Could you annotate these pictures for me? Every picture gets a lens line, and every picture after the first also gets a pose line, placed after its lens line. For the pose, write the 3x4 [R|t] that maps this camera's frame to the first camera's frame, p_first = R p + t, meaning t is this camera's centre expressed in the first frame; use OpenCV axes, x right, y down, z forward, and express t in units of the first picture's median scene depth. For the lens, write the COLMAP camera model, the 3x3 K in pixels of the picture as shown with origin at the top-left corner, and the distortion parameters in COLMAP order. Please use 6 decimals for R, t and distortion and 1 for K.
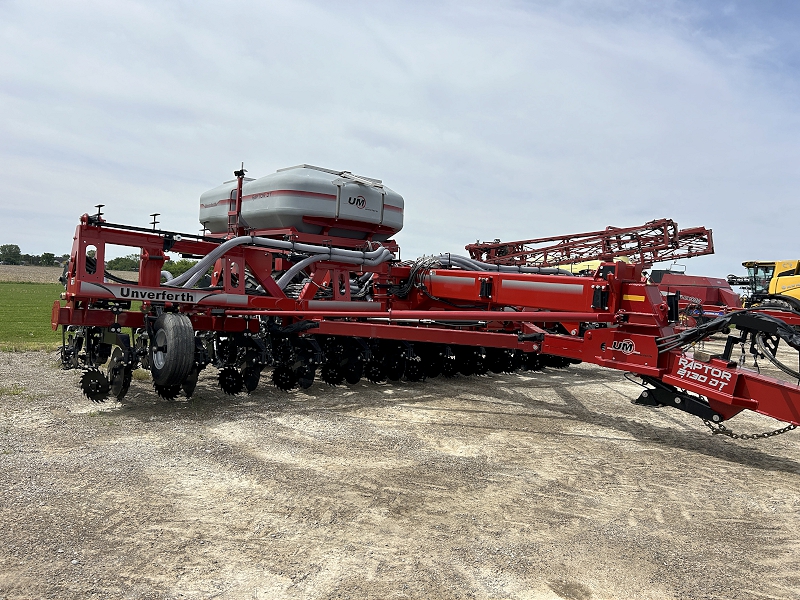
lens RADIAL K [[607.8, 0, 399.9], [0, 607.8, 302.3], [0, 0, 1]] dist [0.044092, -0.034364]
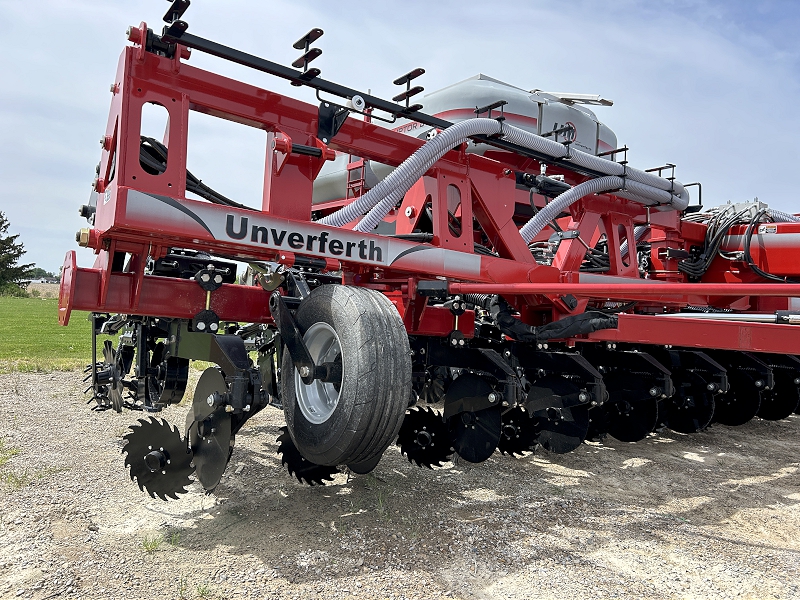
lens RADIAL K [[607.8, 0, 402.7], [0, 607.8, 300.6], [0, 0, 1]] dist [0.044092, -0.034364]
pose [[0.997726, -0.001219, -0.067392, -0.300383], [-0.001013, 0.999453, -0.033070, 0.040750], [0.067396, 0.033063, 0.997178, 0.587769]]
